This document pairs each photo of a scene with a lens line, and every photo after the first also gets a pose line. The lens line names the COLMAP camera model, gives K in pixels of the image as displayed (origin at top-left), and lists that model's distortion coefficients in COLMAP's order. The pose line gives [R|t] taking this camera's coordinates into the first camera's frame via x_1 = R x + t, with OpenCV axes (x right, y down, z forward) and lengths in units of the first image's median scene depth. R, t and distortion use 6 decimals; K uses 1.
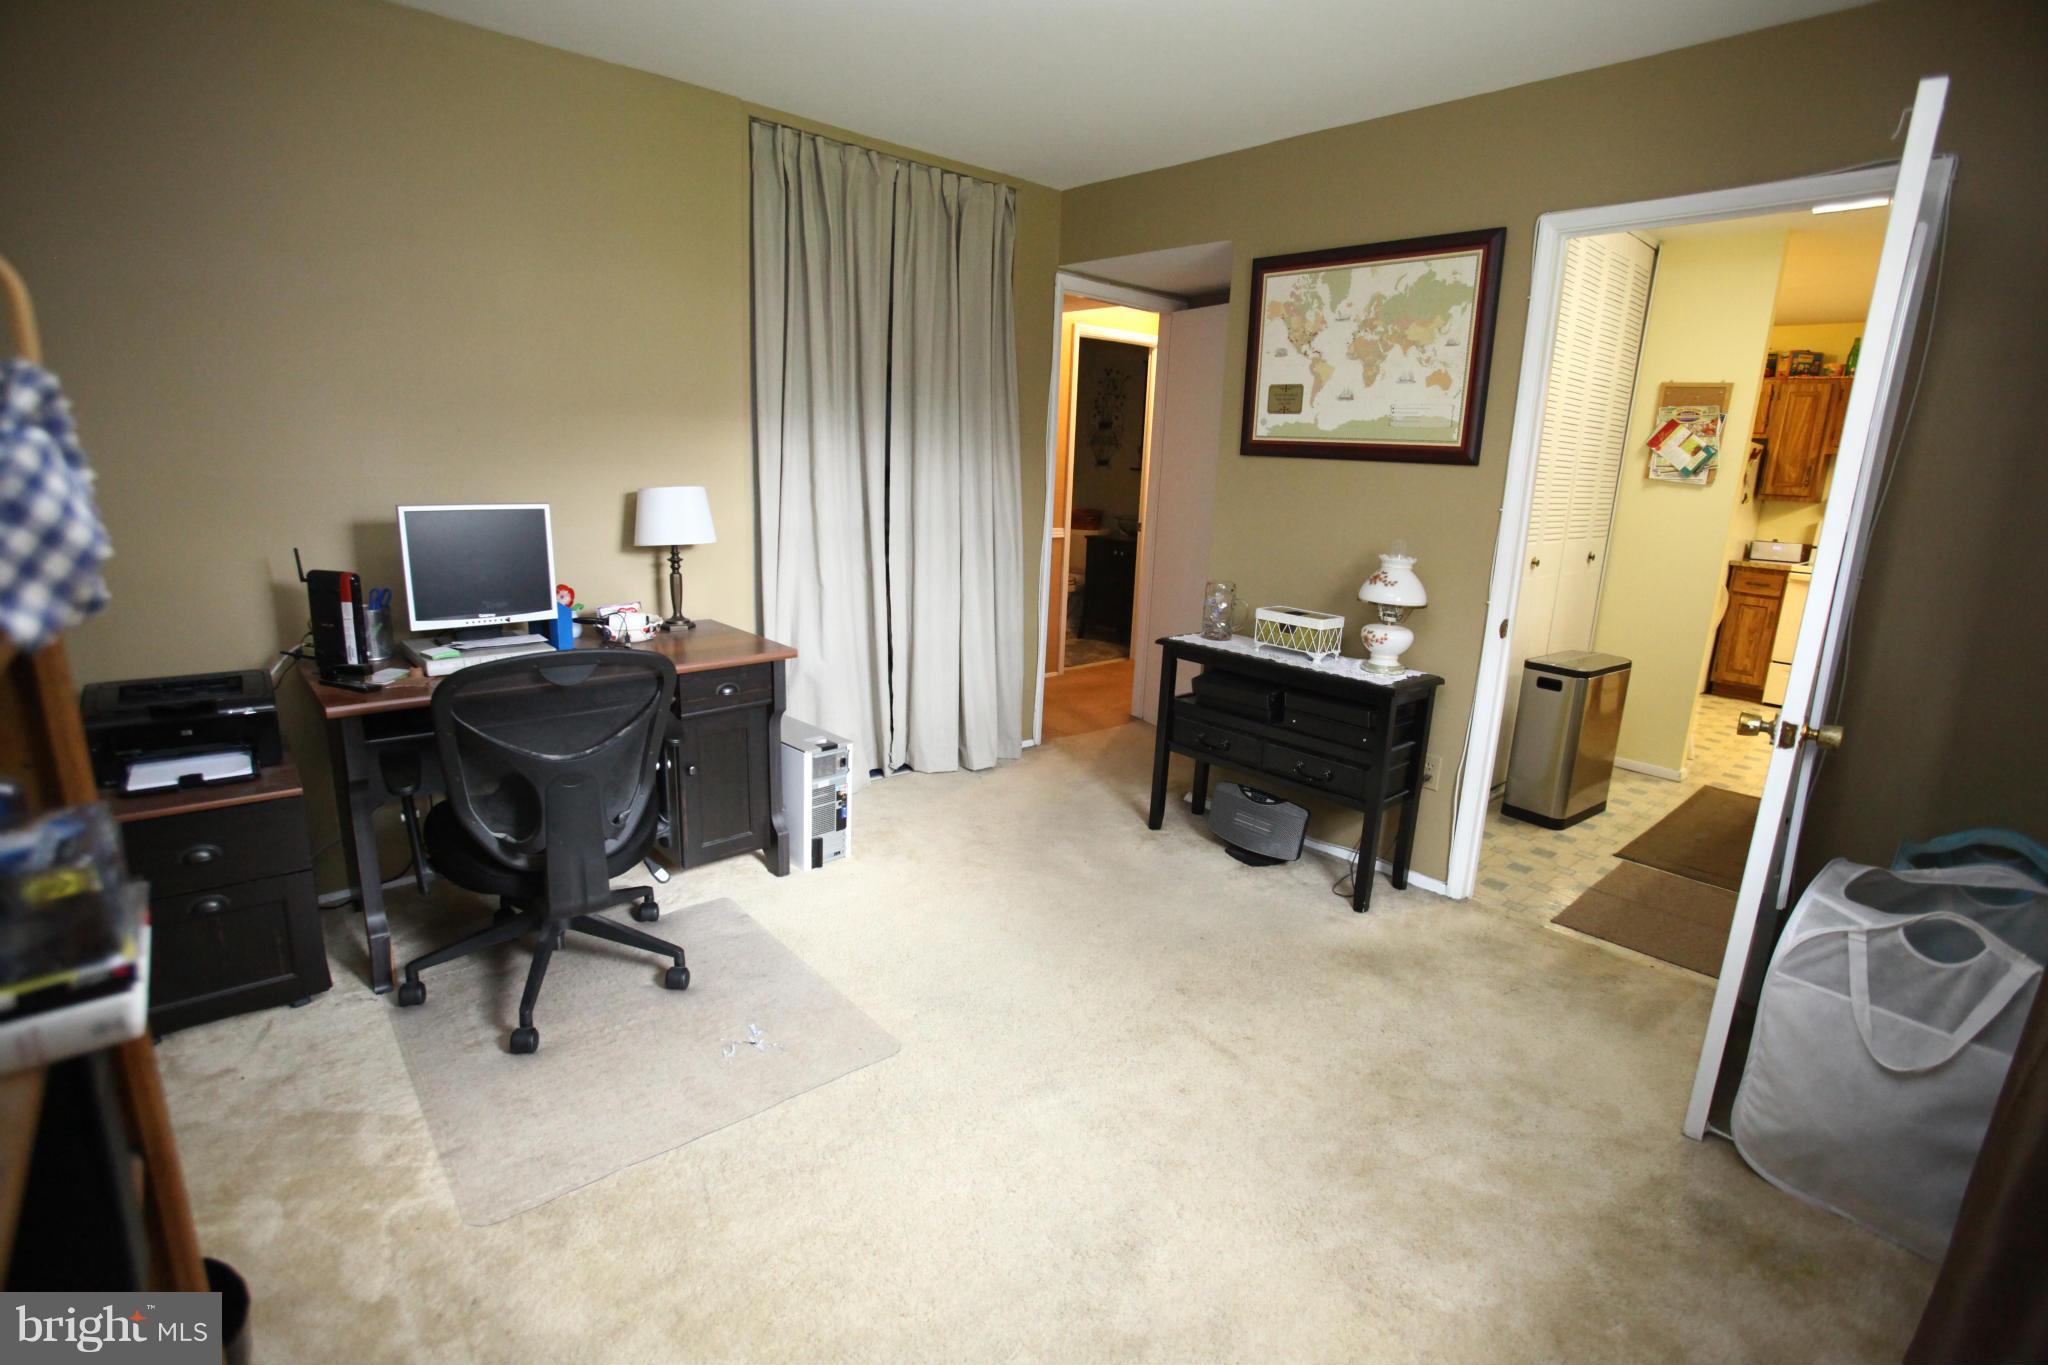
lens RADIAL K [[937.2, 0, 1015.8], [0, 937.2, 676.1], [0, 0, 1]] dist [-0.082655, 0.032643]
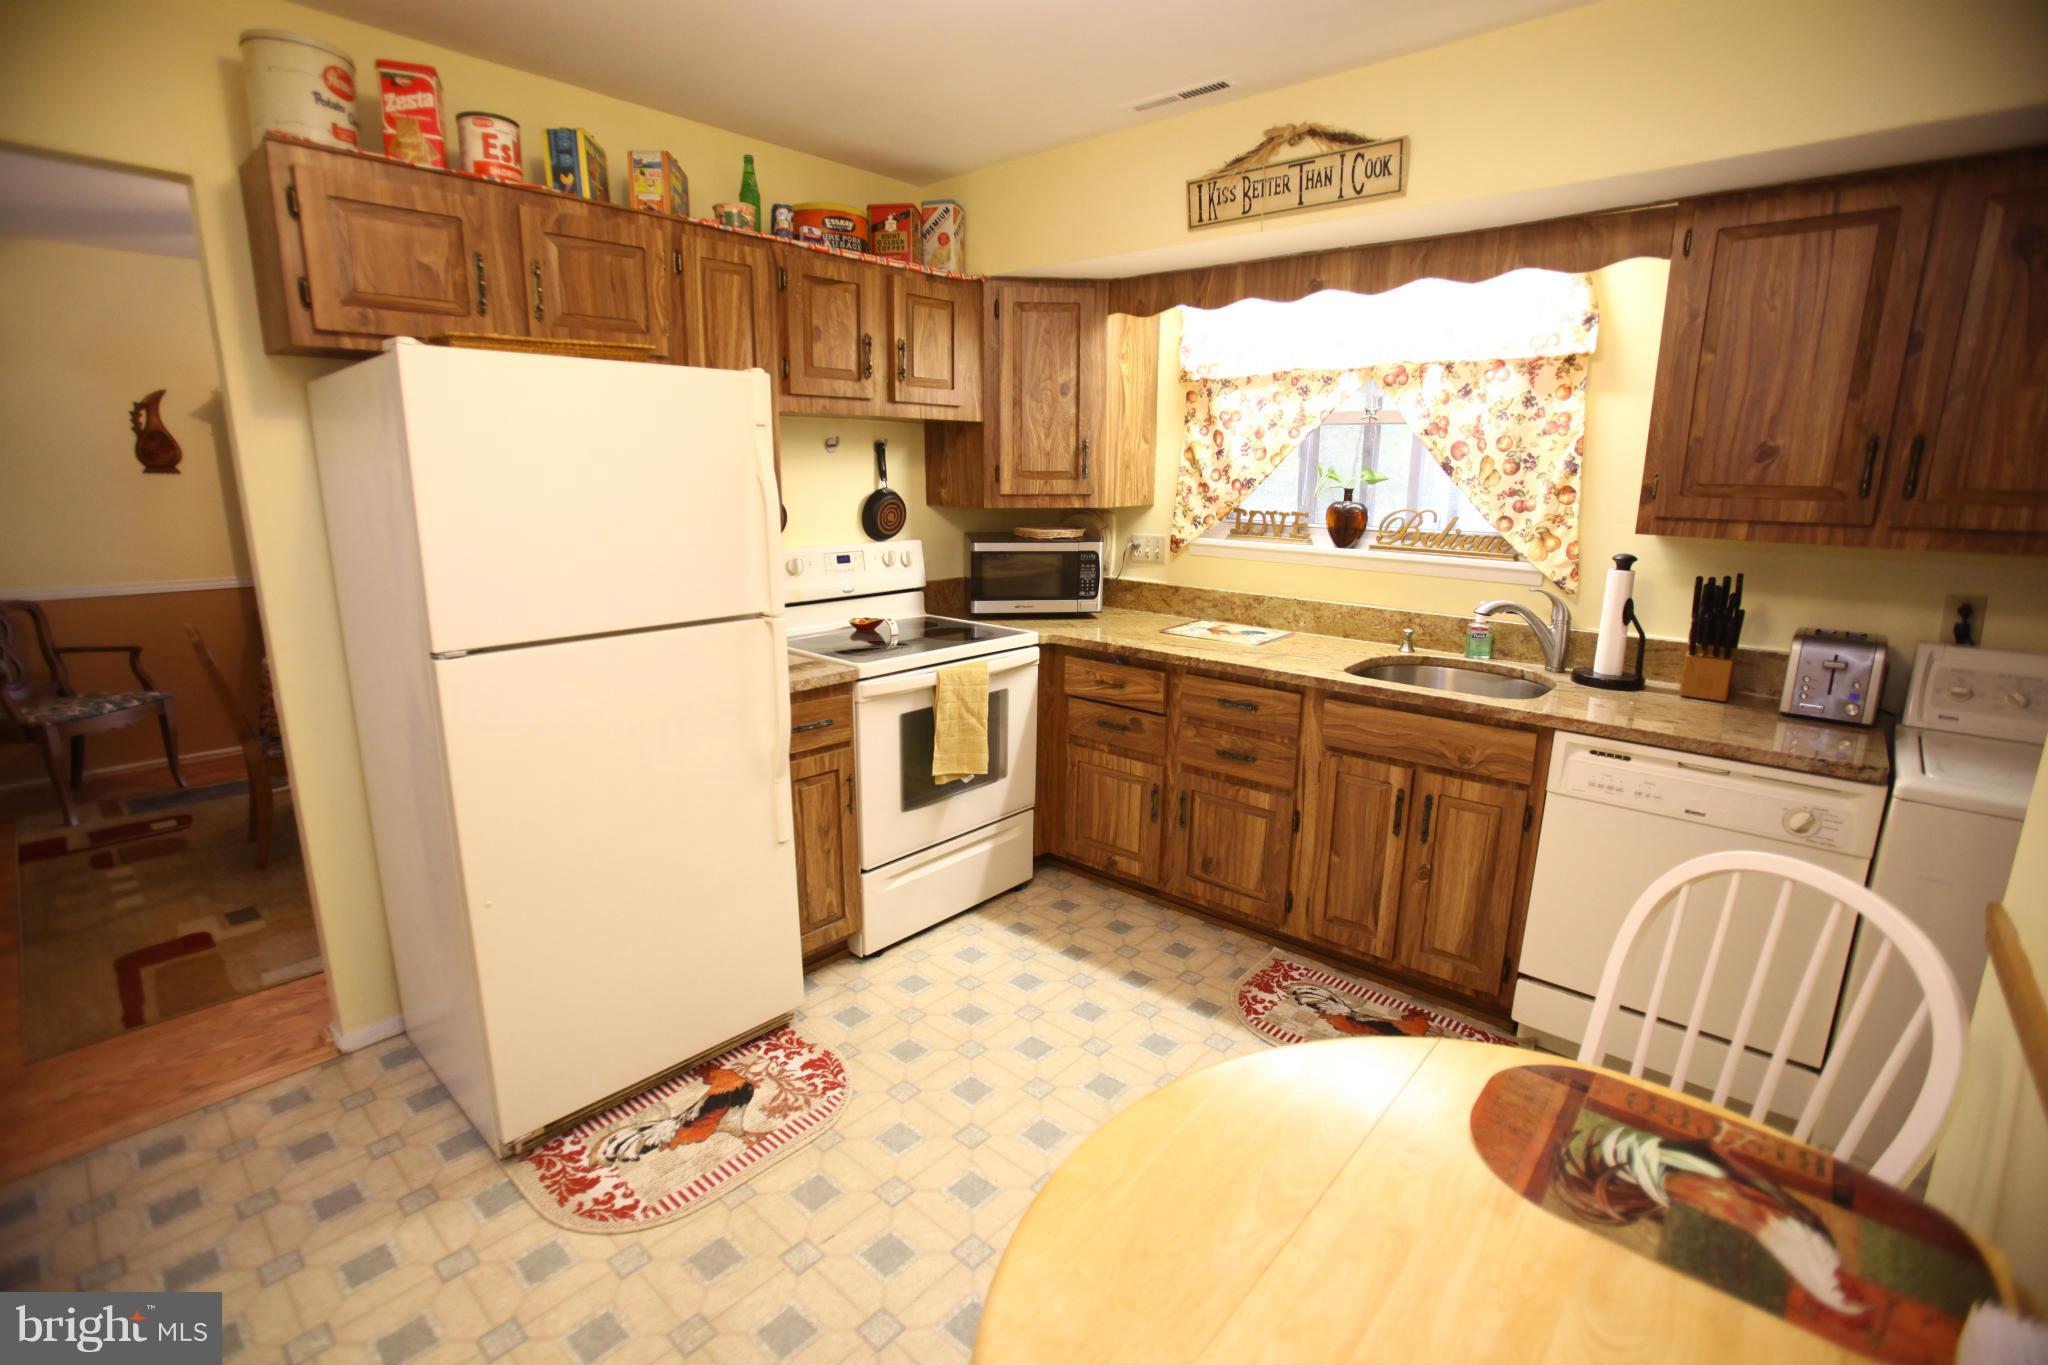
lens RADIAL K [[937.2, 0, 1015.8], [0, 937.2, 676.1], [0, 0, 1]] dist [-0.082655, 0.032643]
pose [[-0.133605, -0.252180, 0.958413, 0.412378], [0.214019, 0.936921, 0.276360, -0.228002], [-0.967649, 0.242042, -0.071206, 0.952728]]
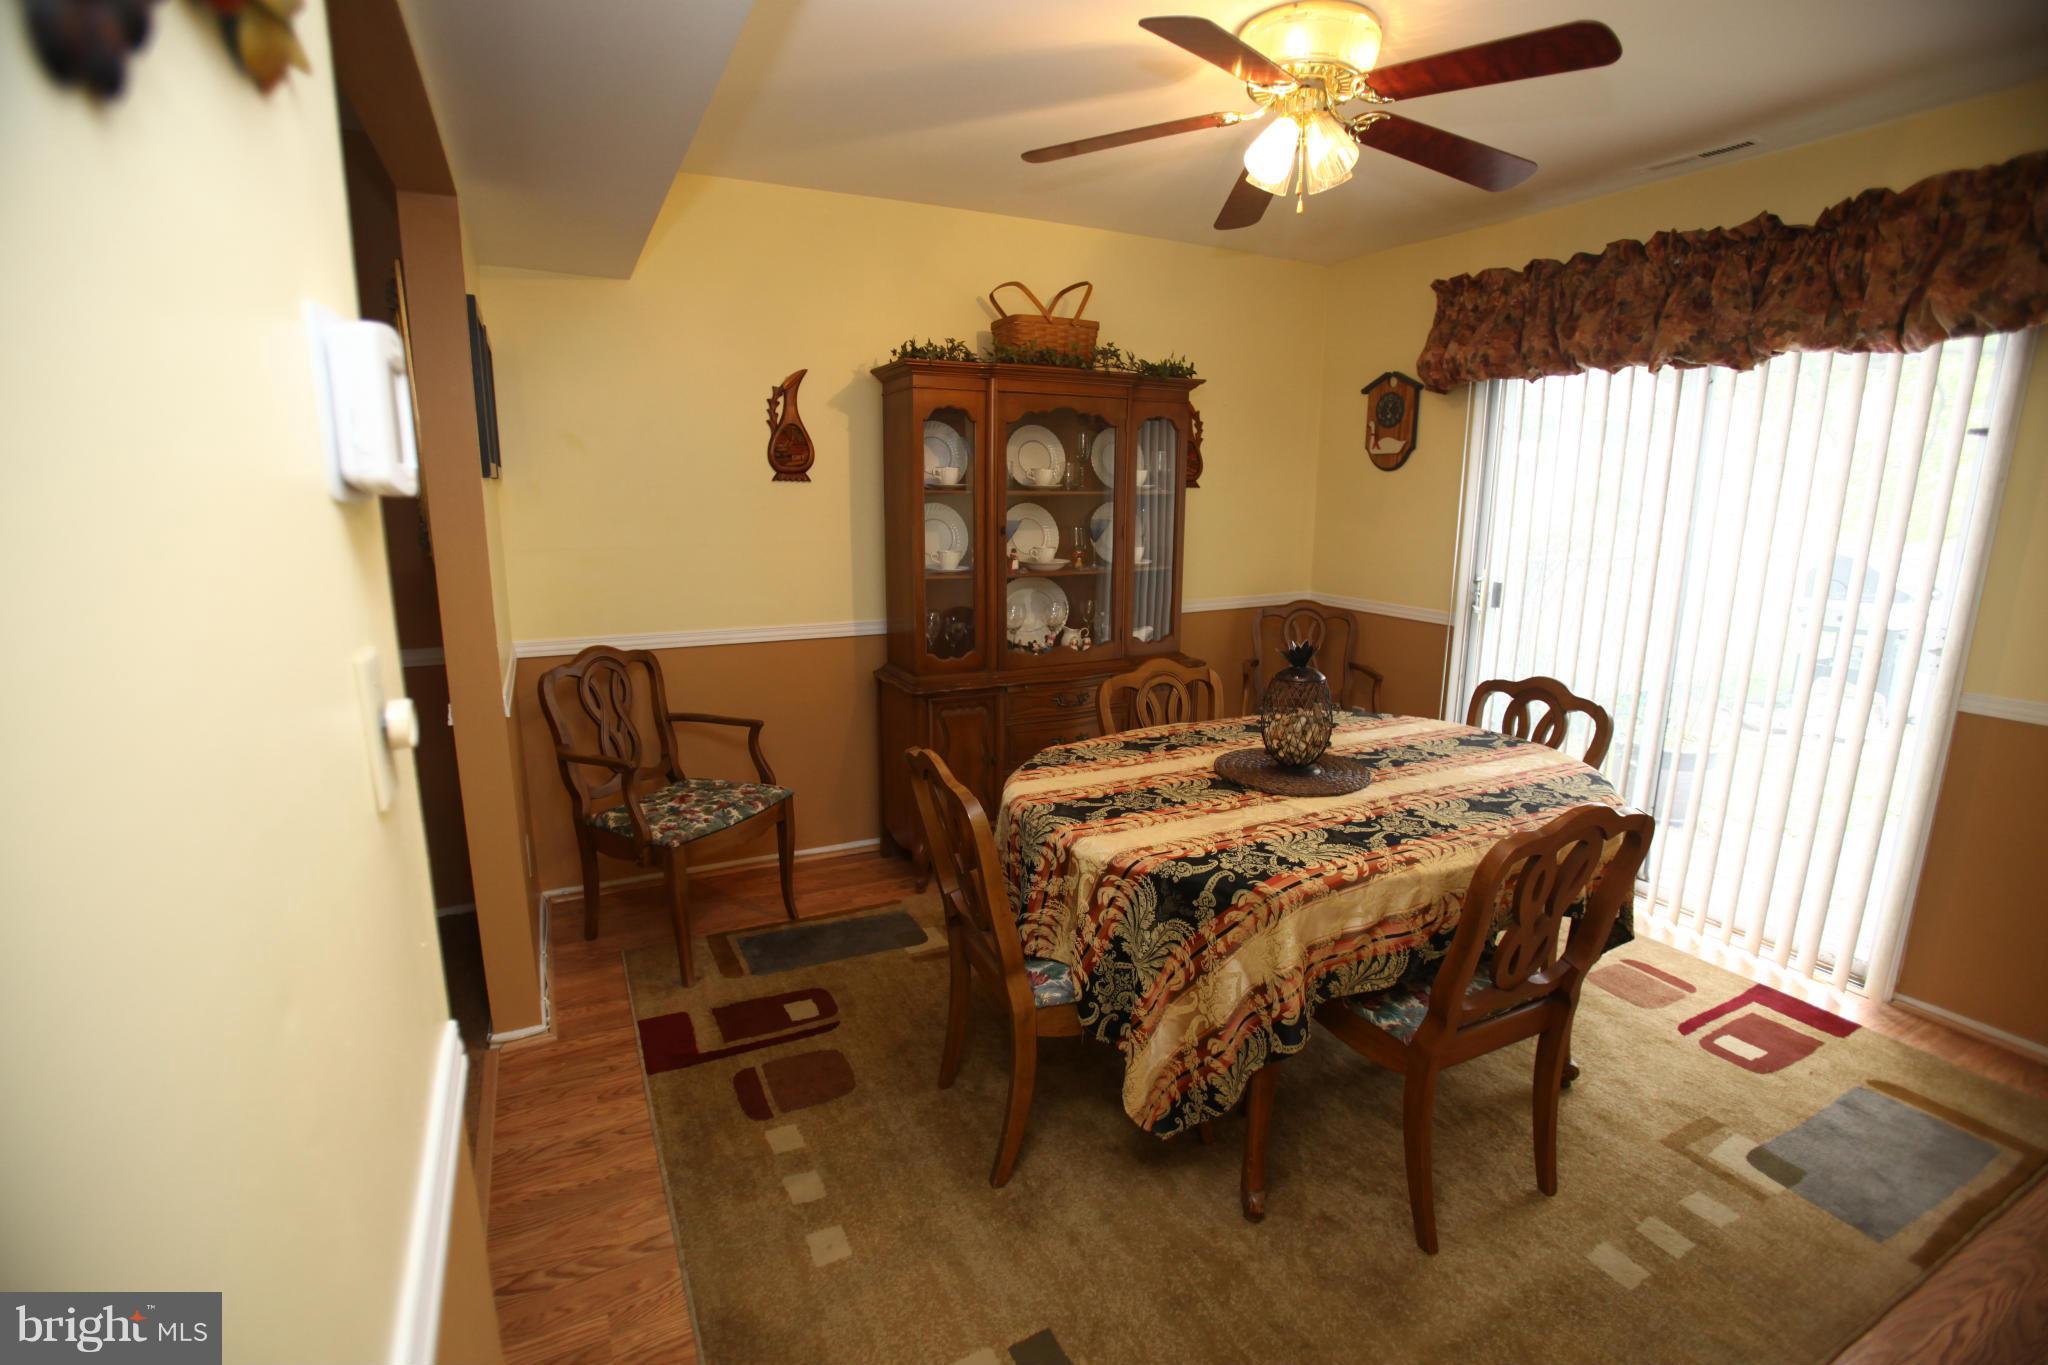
lens RADIAL K [[937.2, 0, 1015.8], [0, 937.2, 676.1], [0, 0, 1]] dist [-0.082655, 0.032643]
pose [[0.233552, -0.235021, 0.943514, 0.736171], [0.224501, 0.957165, 0.182850, -0.294739], [-0.946072, 0.169115, 0.276311, 1.290351]]
